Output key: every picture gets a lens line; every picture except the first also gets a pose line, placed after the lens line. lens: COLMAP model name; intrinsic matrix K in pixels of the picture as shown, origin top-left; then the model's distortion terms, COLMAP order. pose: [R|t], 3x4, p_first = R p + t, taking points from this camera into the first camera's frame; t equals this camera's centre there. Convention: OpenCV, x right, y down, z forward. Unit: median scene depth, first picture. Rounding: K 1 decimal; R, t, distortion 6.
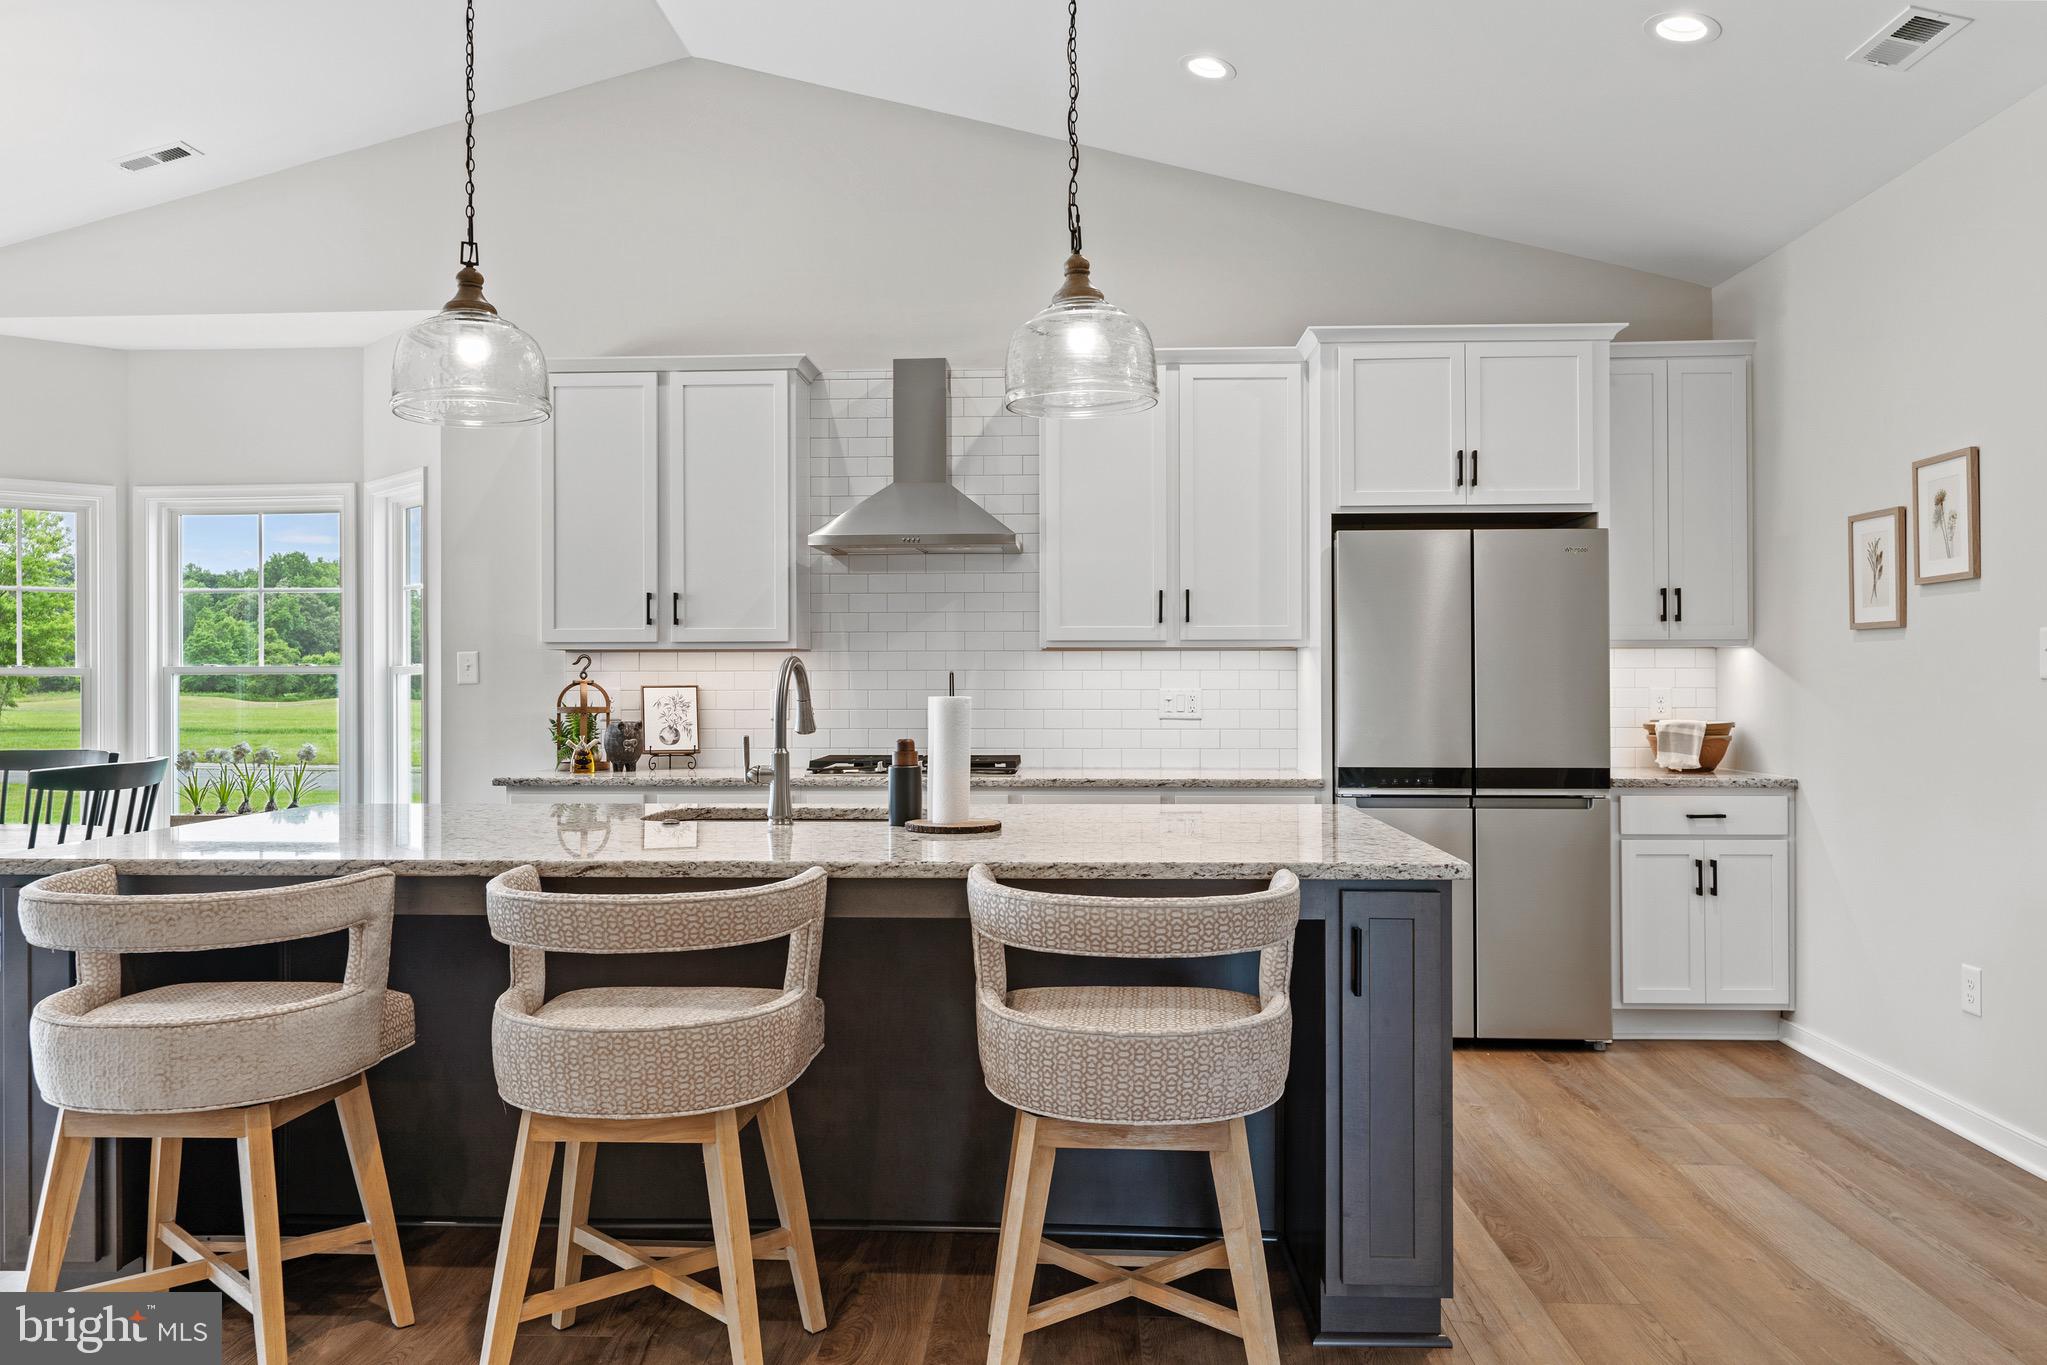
lens RADIAL K [[1464.4, 0, 1021.2], [0, 1464.4, 671.4], [0, 0, 1]] dist [0.002890, -0.002235]
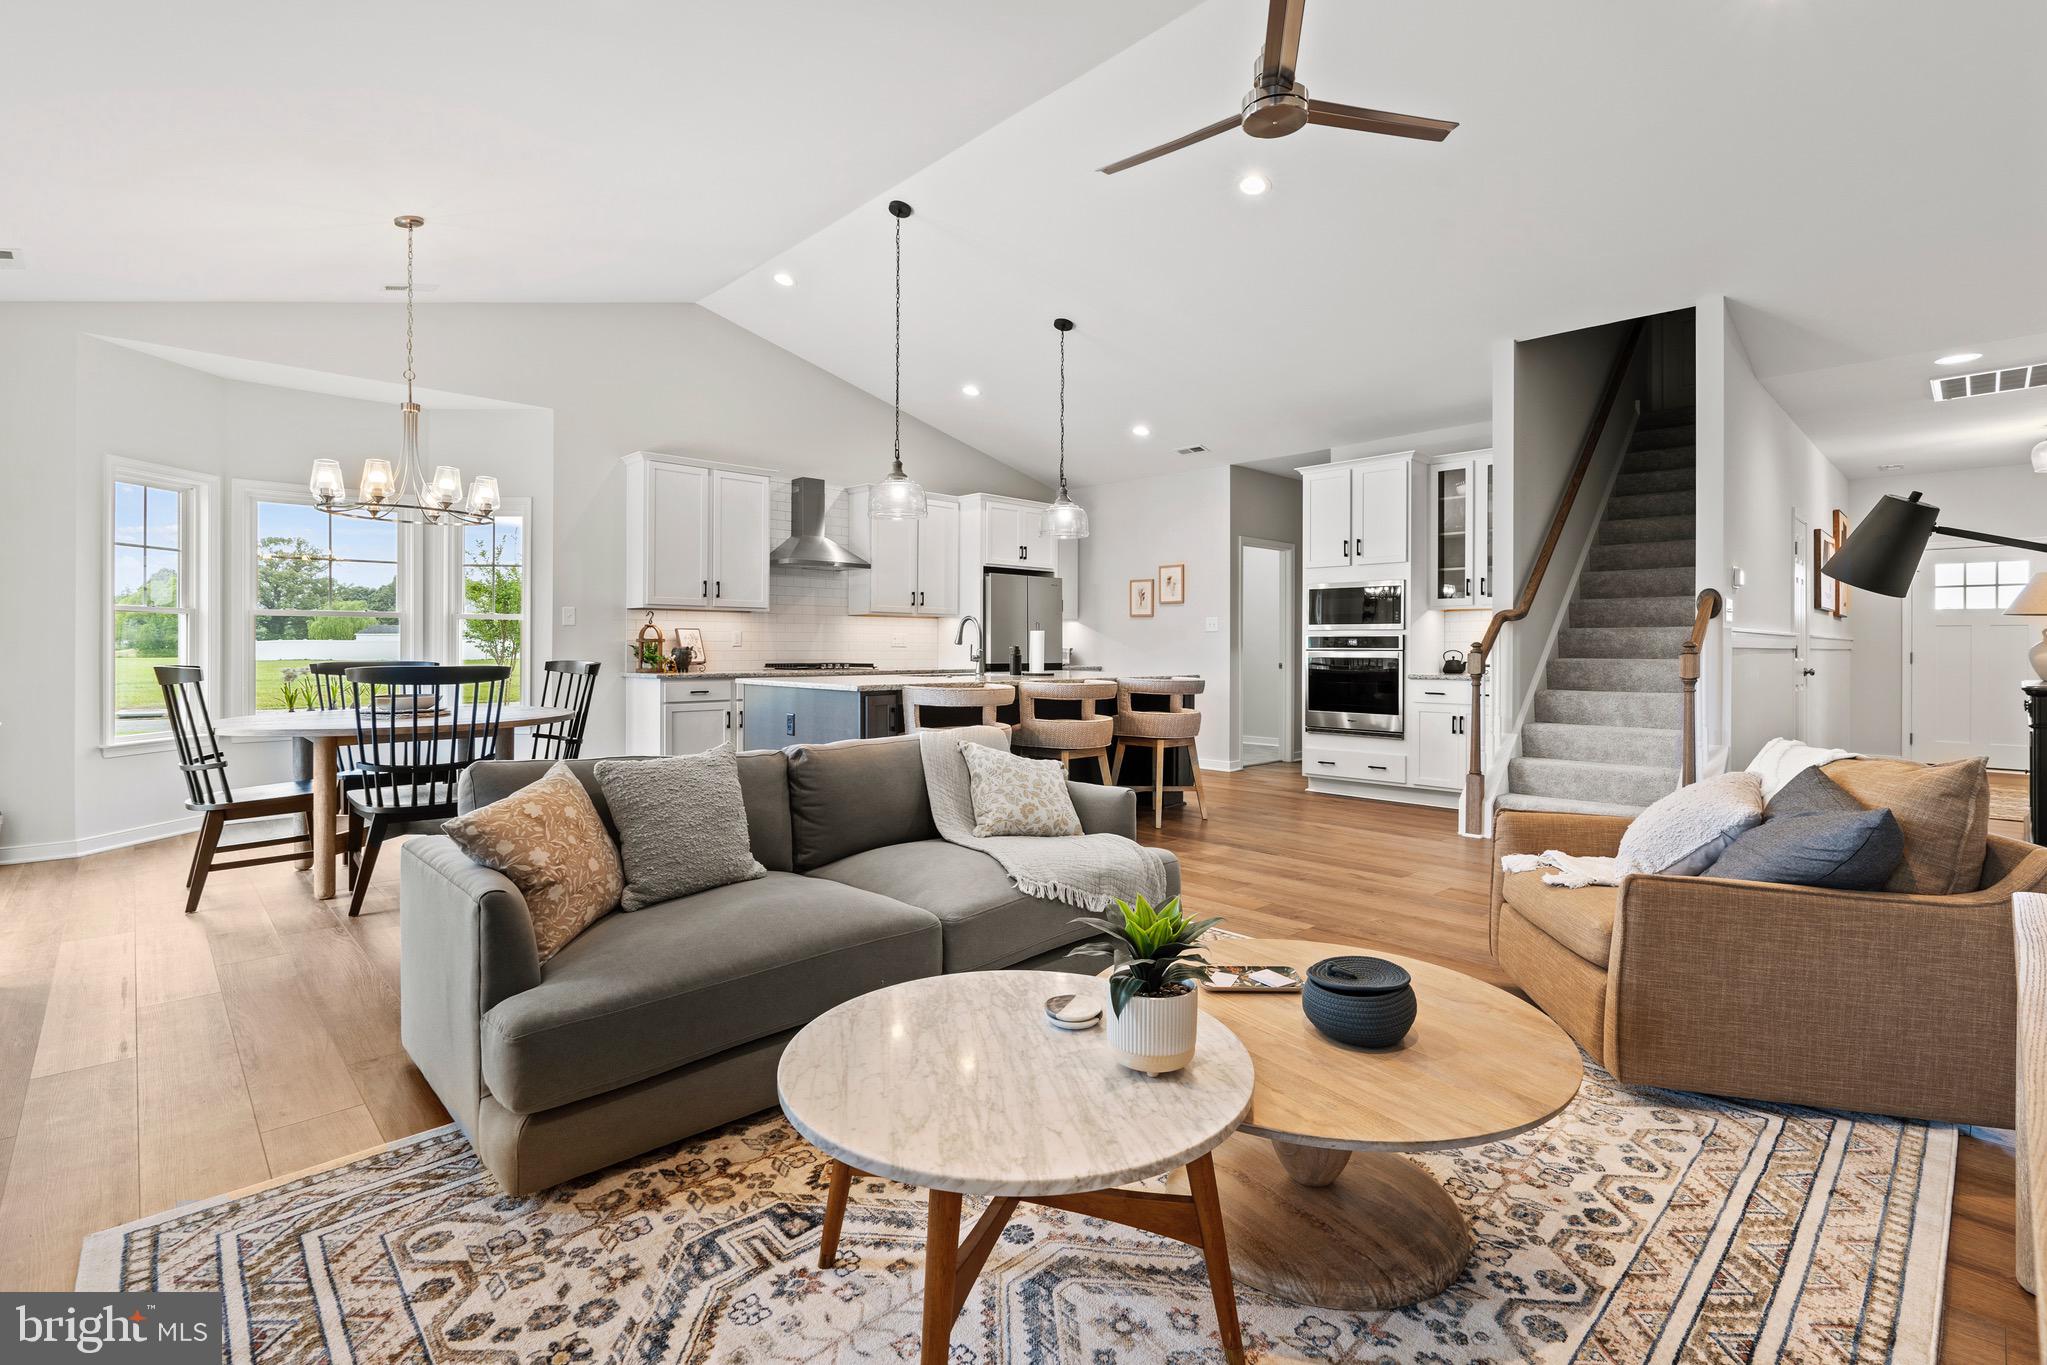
lens RADIAL K [[936.4, 0, 1032.1], [0, 936.4, 640.7], [0, 0, 1]] dist [-0.013341, 0.005599]
pose [[0.684491, 0.010219, 0.728950, -0.929639], [-0.010705, 0.999935, -0.003965, 0.029328], [-0.728943, -0.005089, 0.684555, -0.190128]]
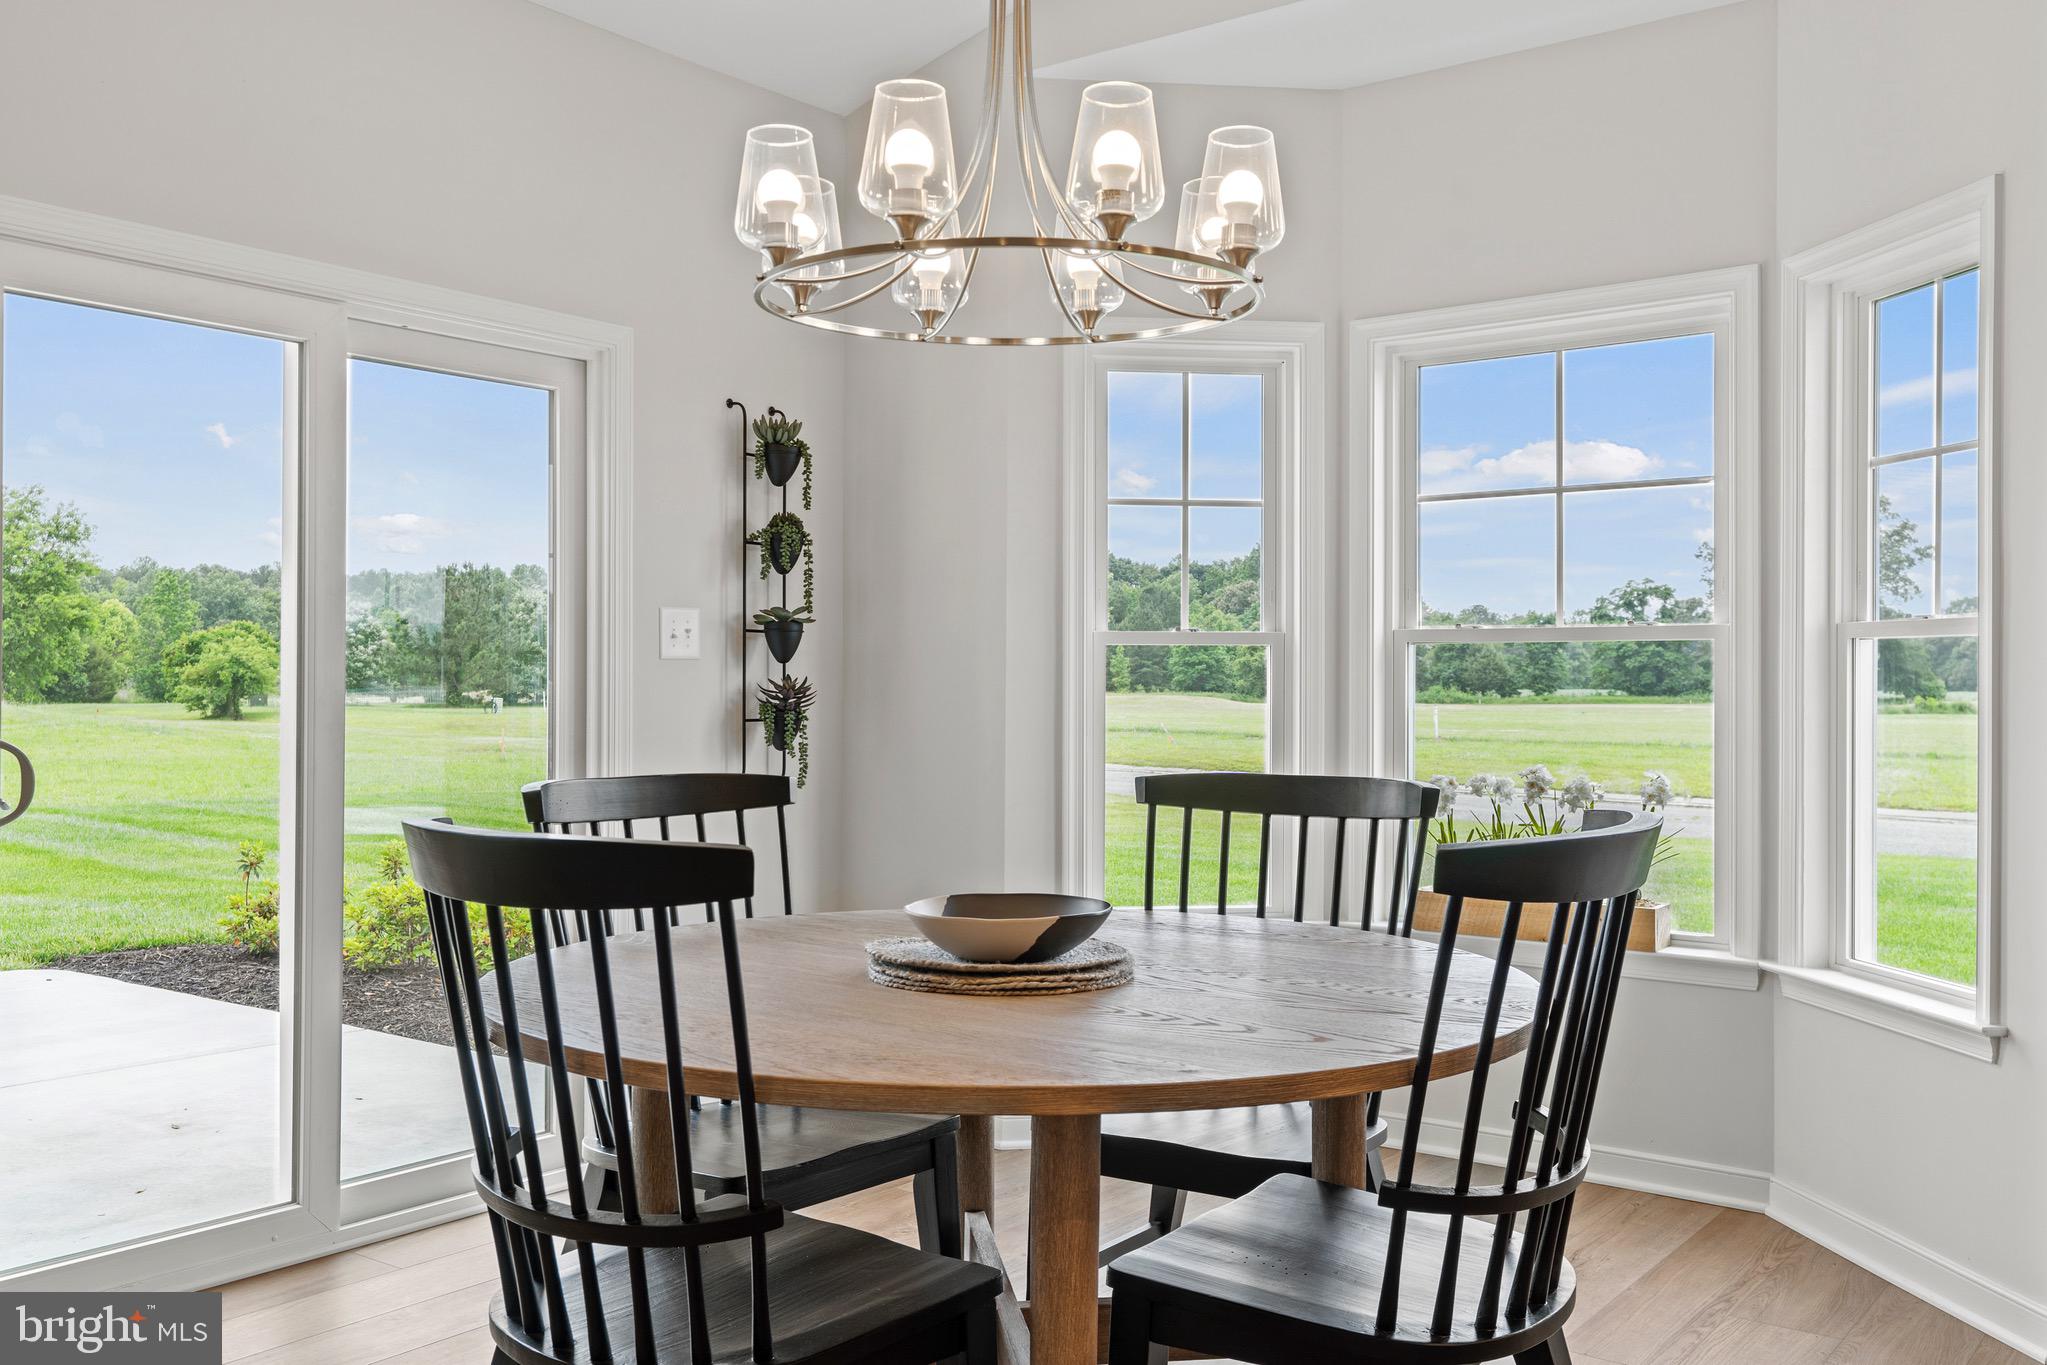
lens RADIAL K [[1742.2, 0, 1026.2], [0, 1742.2, 680.2], [0, 0, 1]] dist [0.011773, 0.000349]
pose [[0.827337, 0.005818, -0.561675, -0.411006], [-0.003204, 0.999979, 0.005639, 0.017229], [0.561696, -0.002866, 0.827338, 0.449270]]
